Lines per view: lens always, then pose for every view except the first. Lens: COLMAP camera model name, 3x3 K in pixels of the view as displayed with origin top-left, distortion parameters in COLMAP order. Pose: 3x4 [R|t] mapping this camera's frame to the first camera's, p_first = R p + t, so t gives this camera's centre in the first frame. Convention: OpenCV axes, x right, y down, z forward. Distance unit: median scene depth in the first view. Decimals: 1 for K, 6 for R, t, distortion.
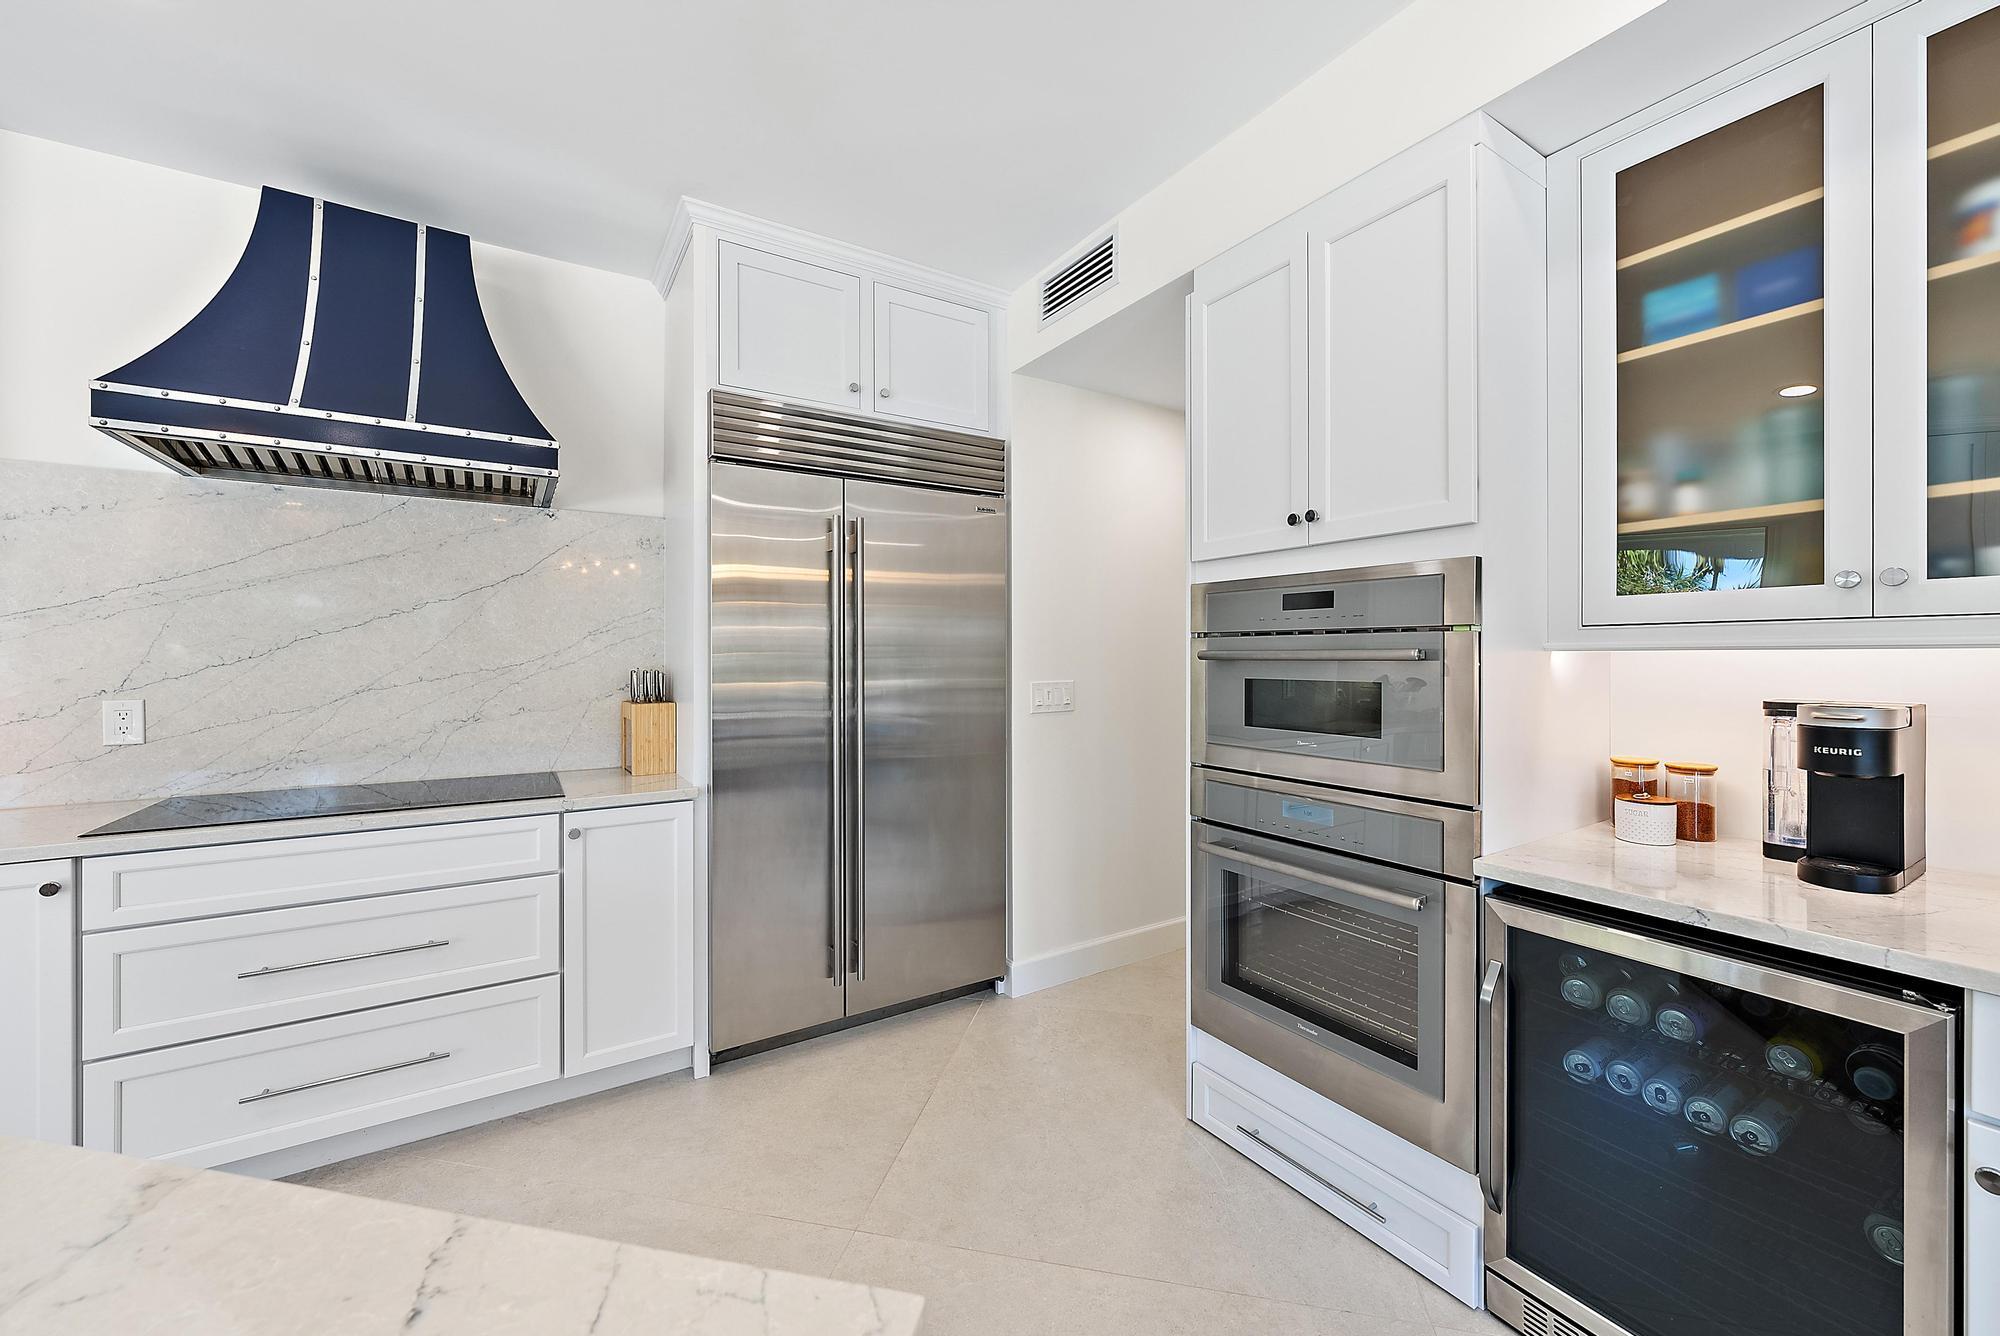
lens RADIAL K [[770.8, 0, 1009.3], [0, 770.8, 655.1], [0, 0, 1]] dist [-0.001386, -0.000244]
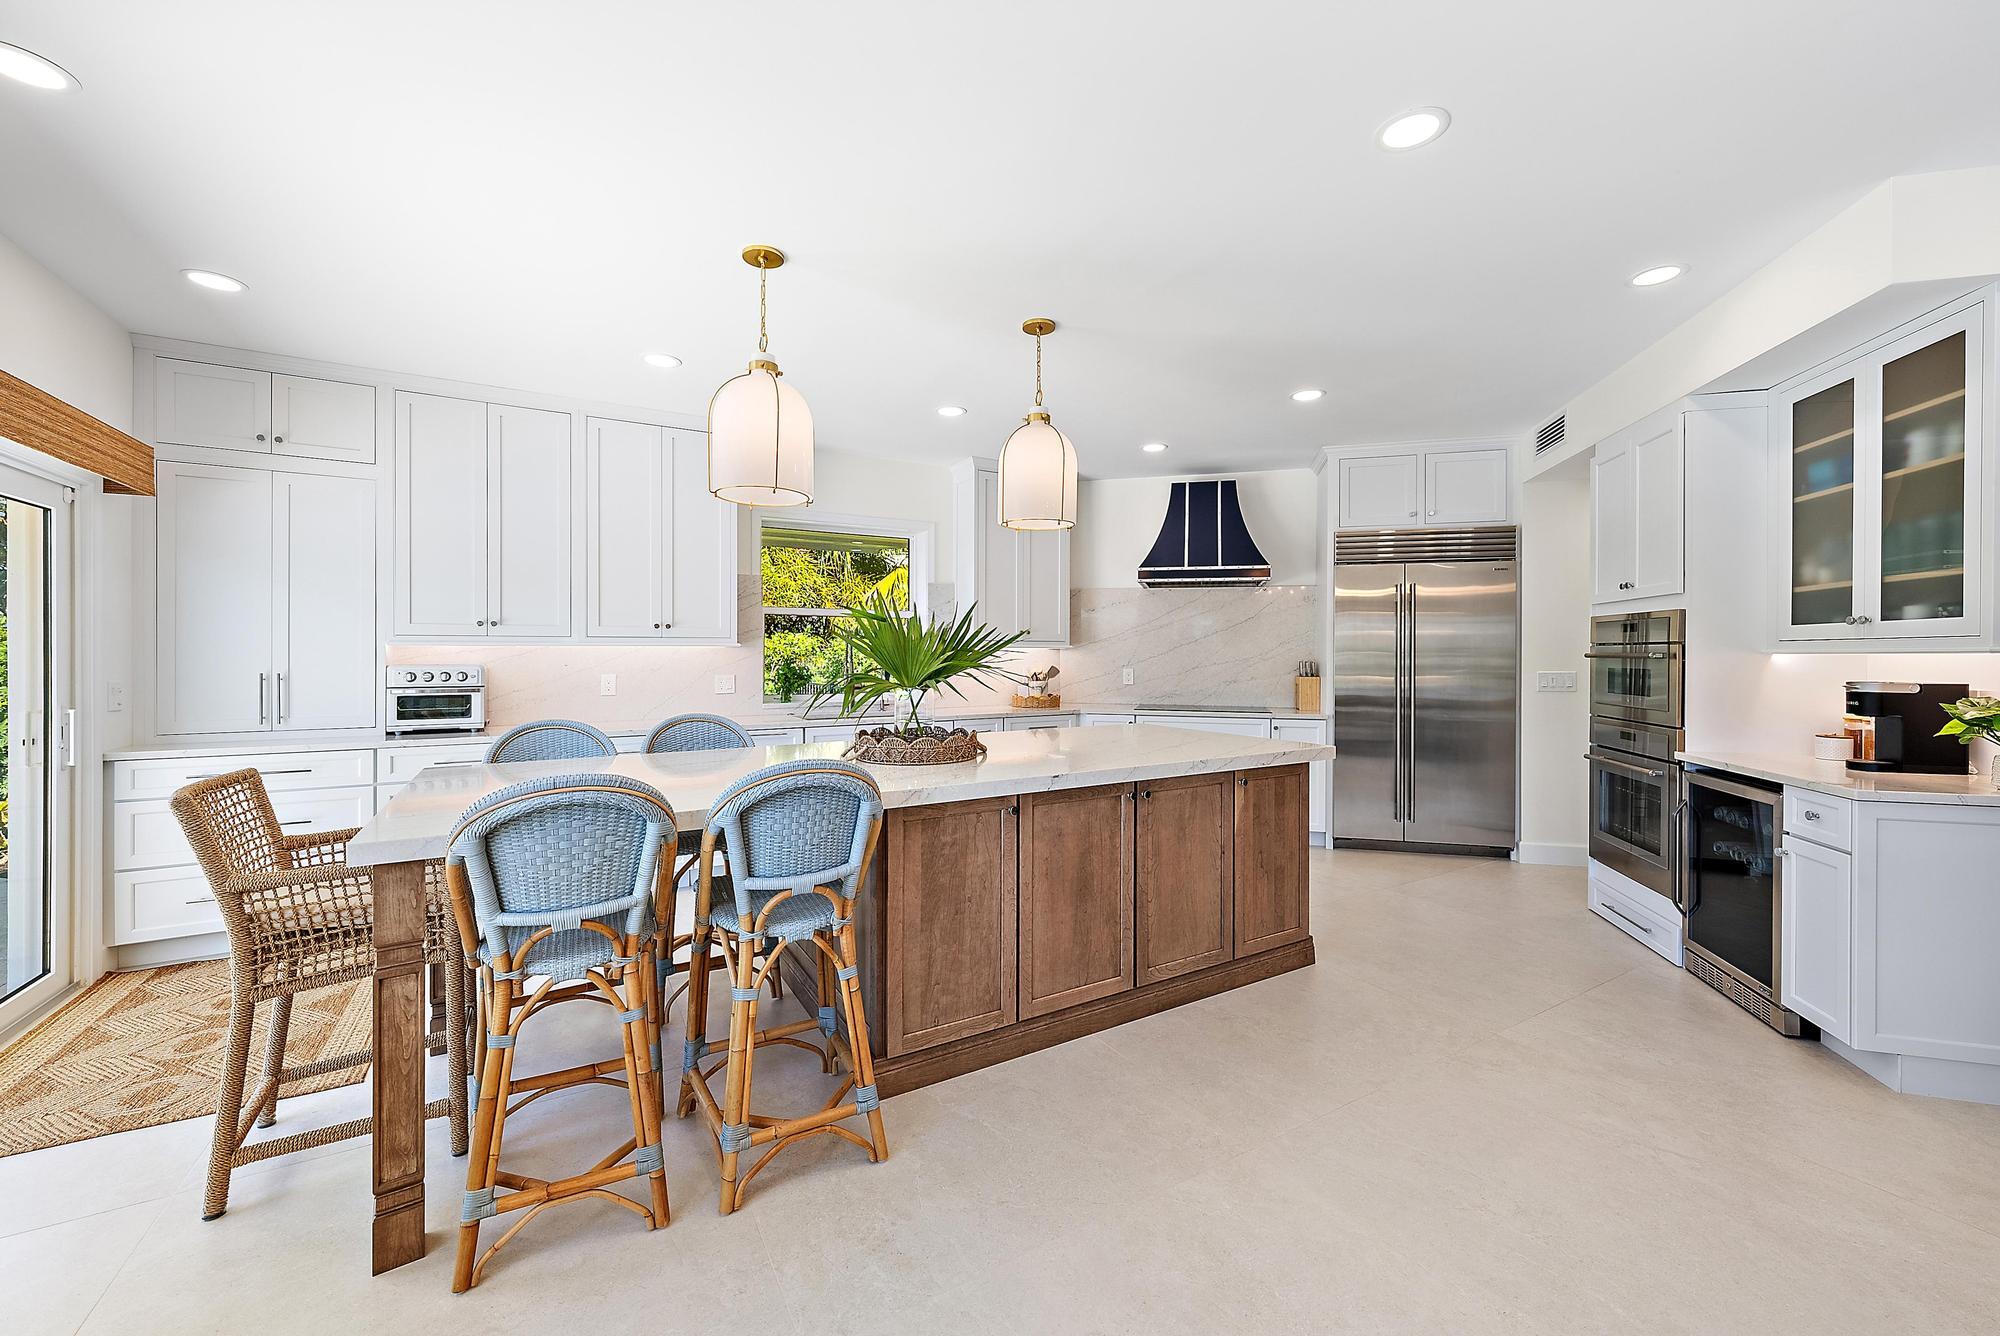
lens RADIAL K [[780.3, 0, 1000.6], [0, 780.3, 656.4], [0, 0, 1]] dist [0.000420, 0.000210]
pose [[0.672795, 0.007088, -0.739795, 0.691955], [-0.003470, 0.999973, 0.006425, -0.004391], [0.739821, -0.001755, 0.672802, -1.339102]]
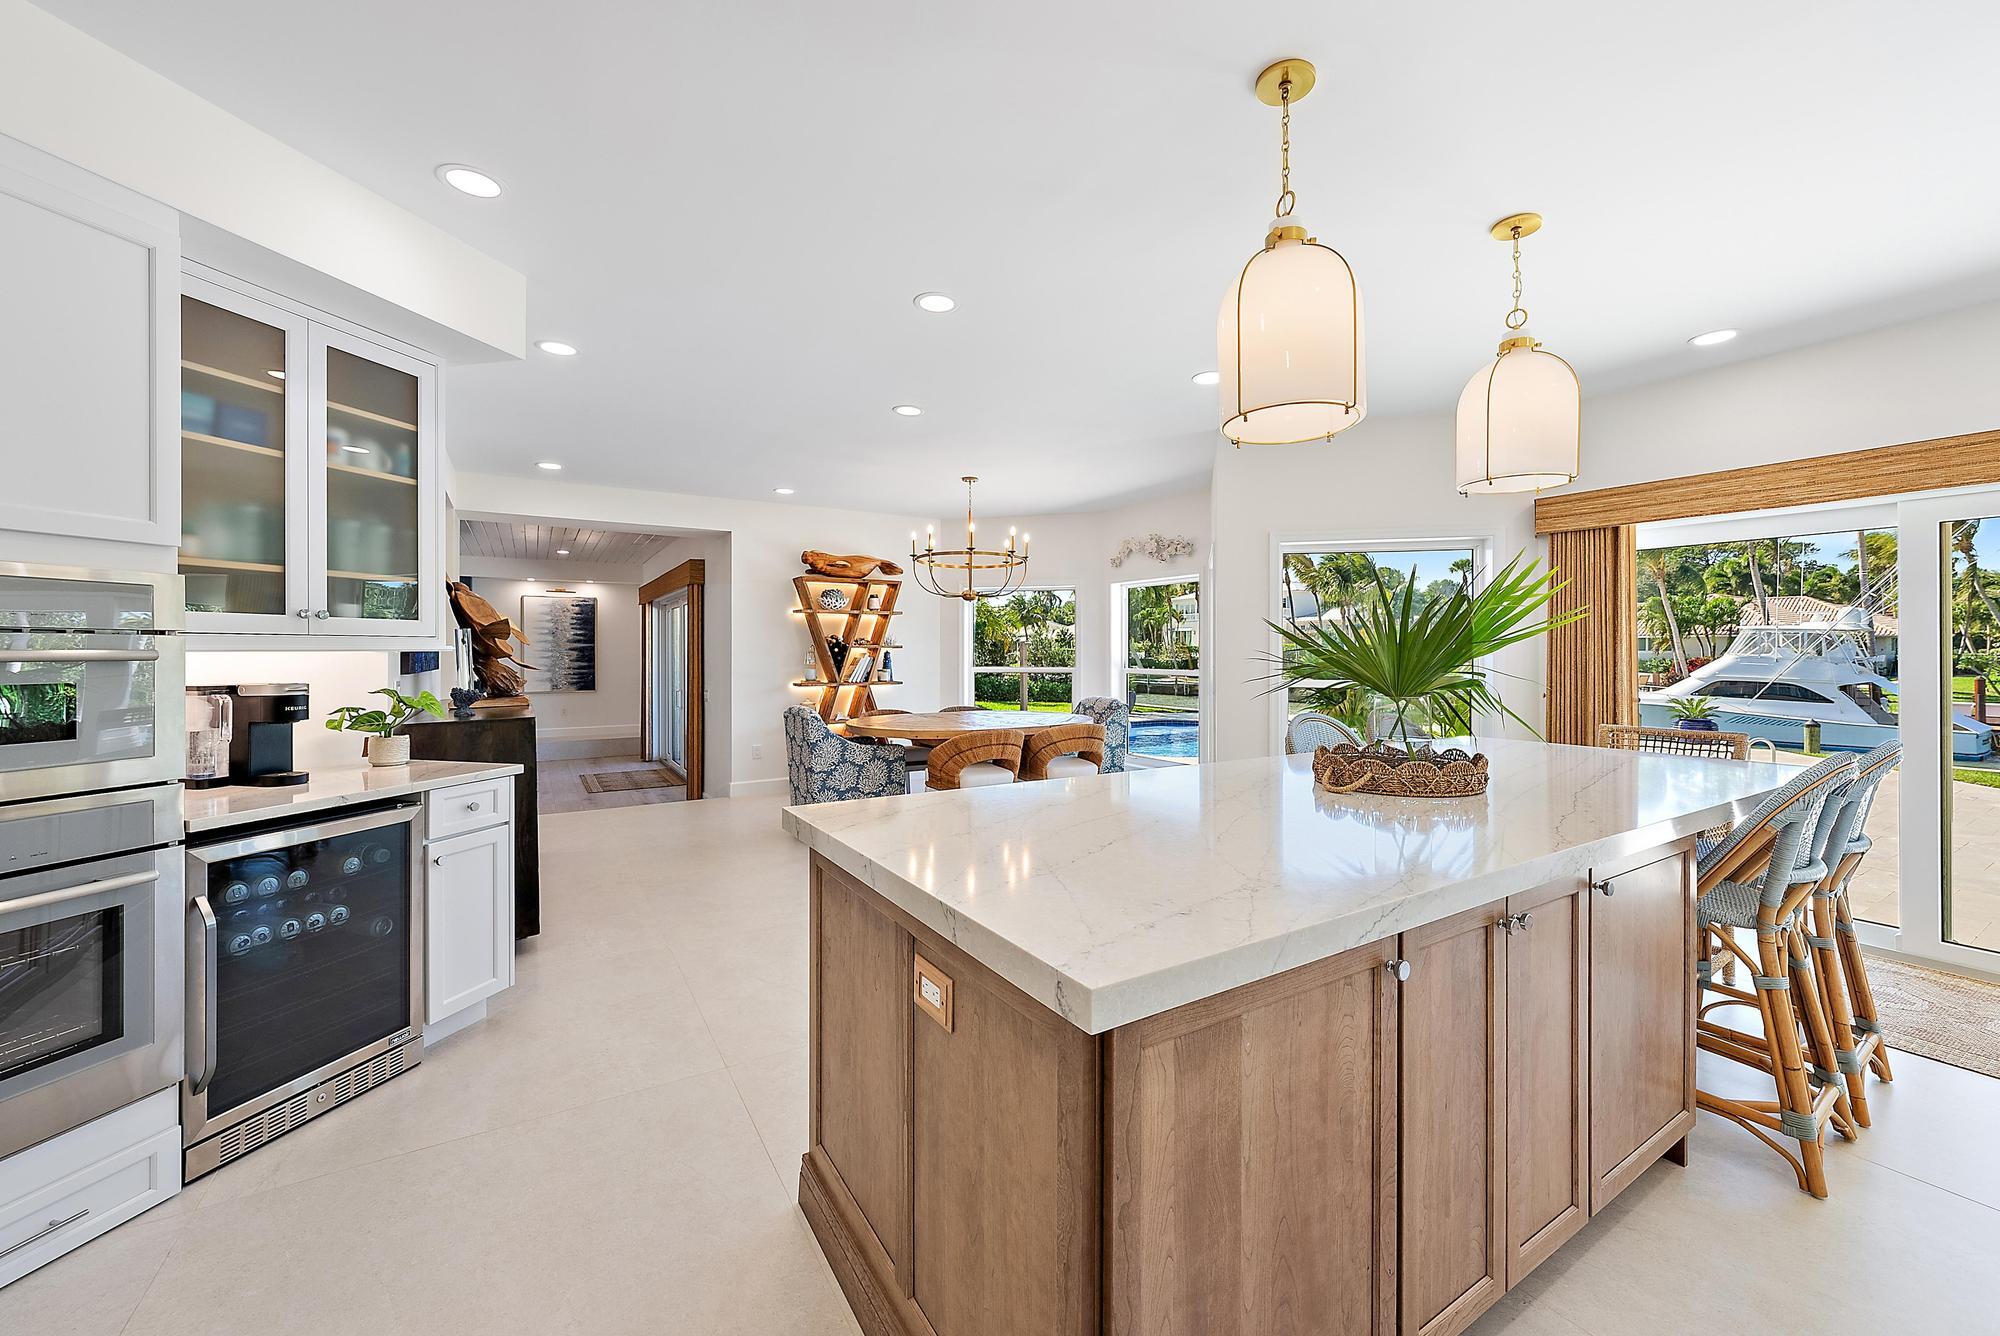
lens RADIAL K [[770.8, 0, 1009.3], [0, 770.8, 655.1], [0, 0, 1]] dist [-0.001386, -0.000244]
pose [[-0.687162, -0.002414, 0.726500, -0.881558], [0.001912, 0.999985, 0.005130, -0.003288], [-0.726502, 0.004914, -0.687147, 0.651747]]
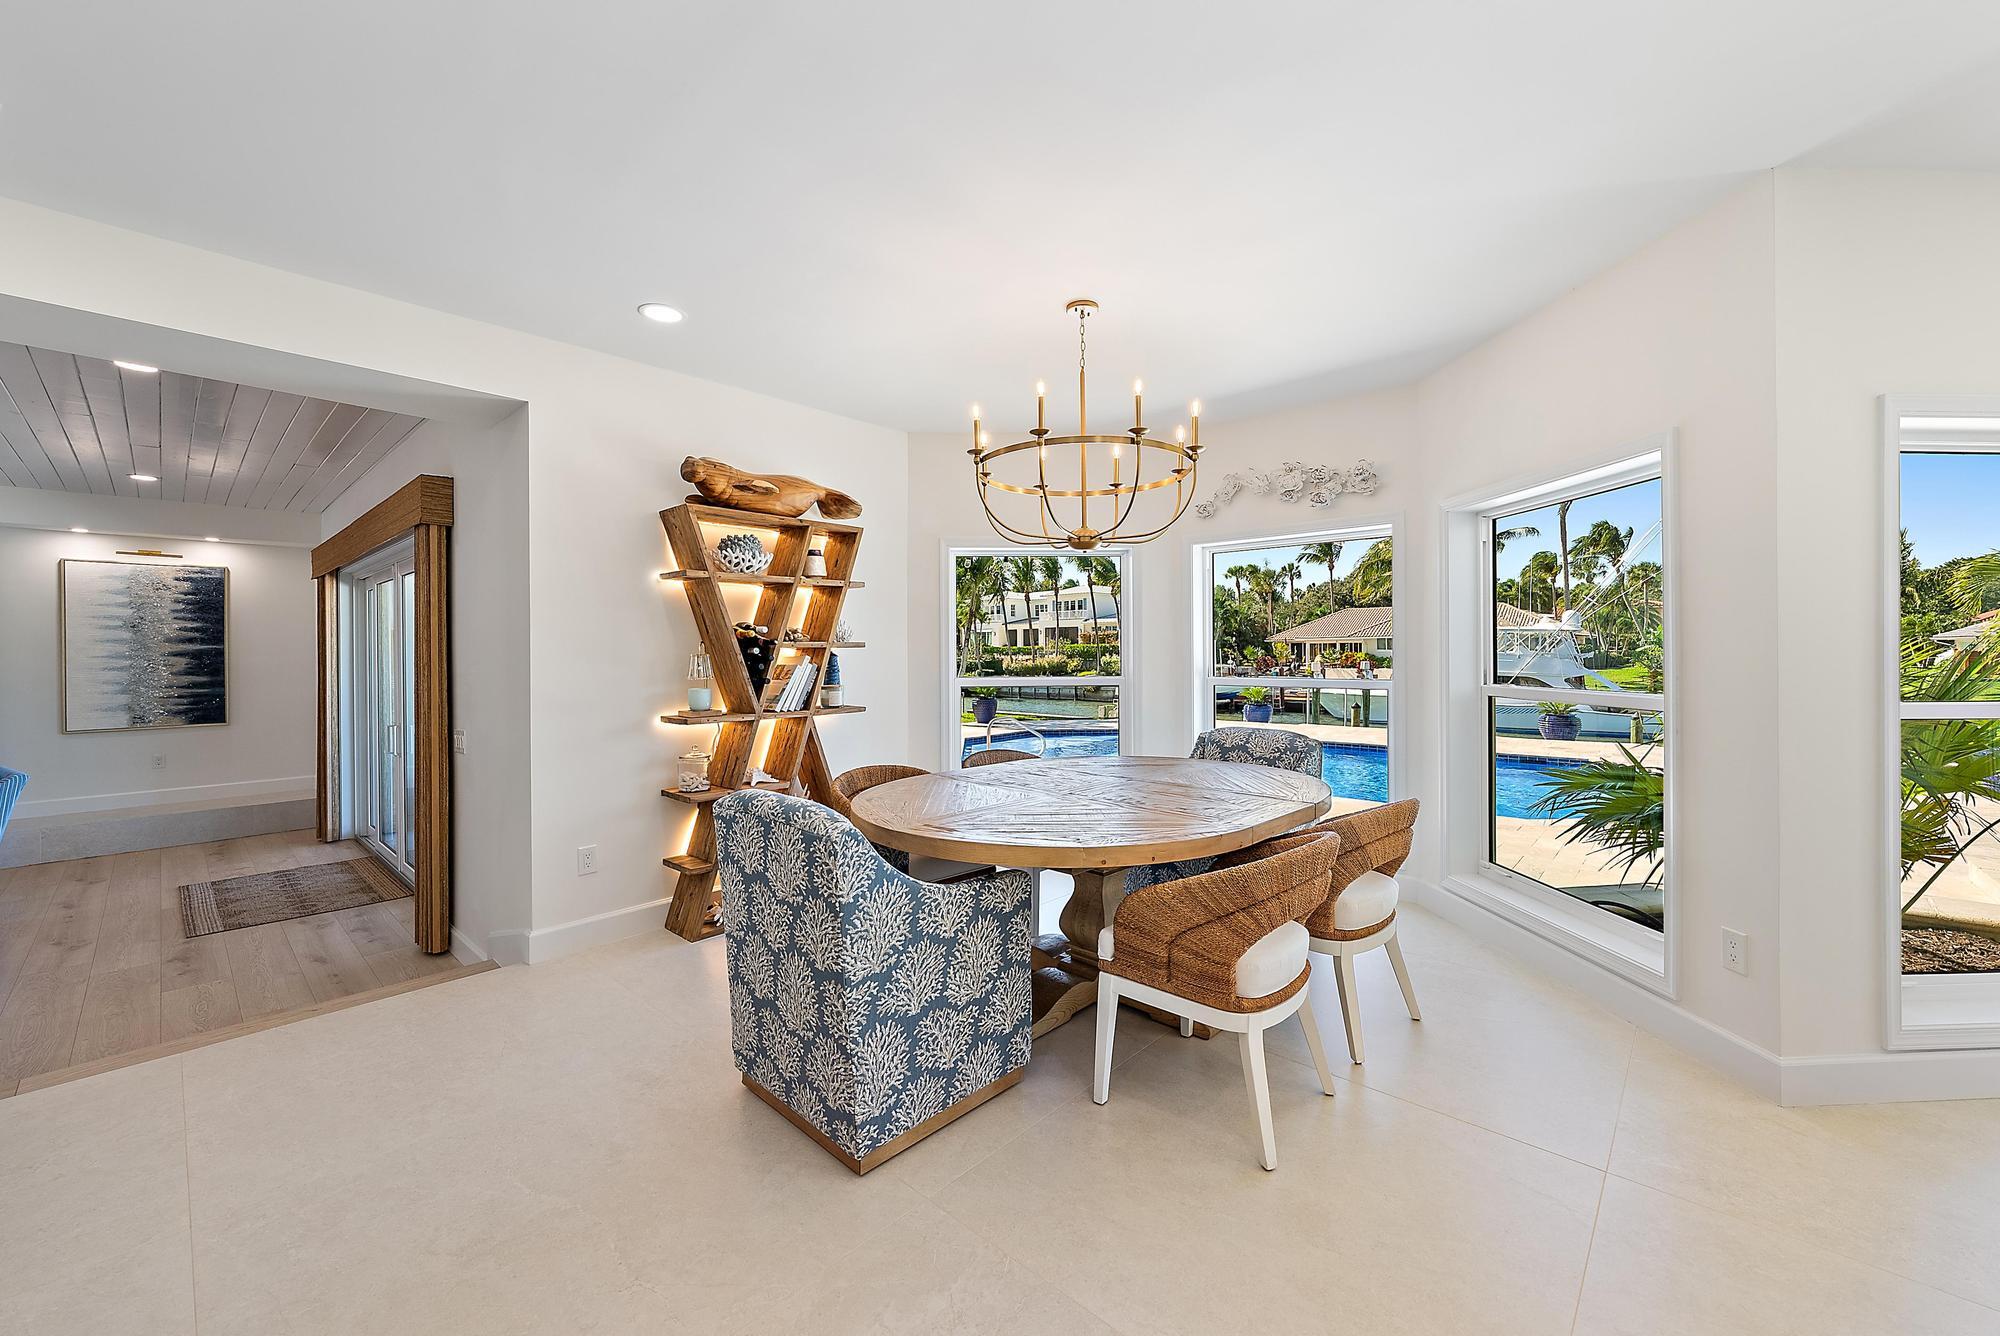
lens RADIAL K [[770.8, 0, 1009.3], [0, 770.8, 655.1], [0, 0, 1]] dist [-0.001386, -0.000244]
pose [[-0.859233, 0.005031, 0.511559, 0.750296], [0.008341, 0.999956, 0.004176, -0.003003], [-0.511516, 0.007855, -0.859238, 0.074939]]
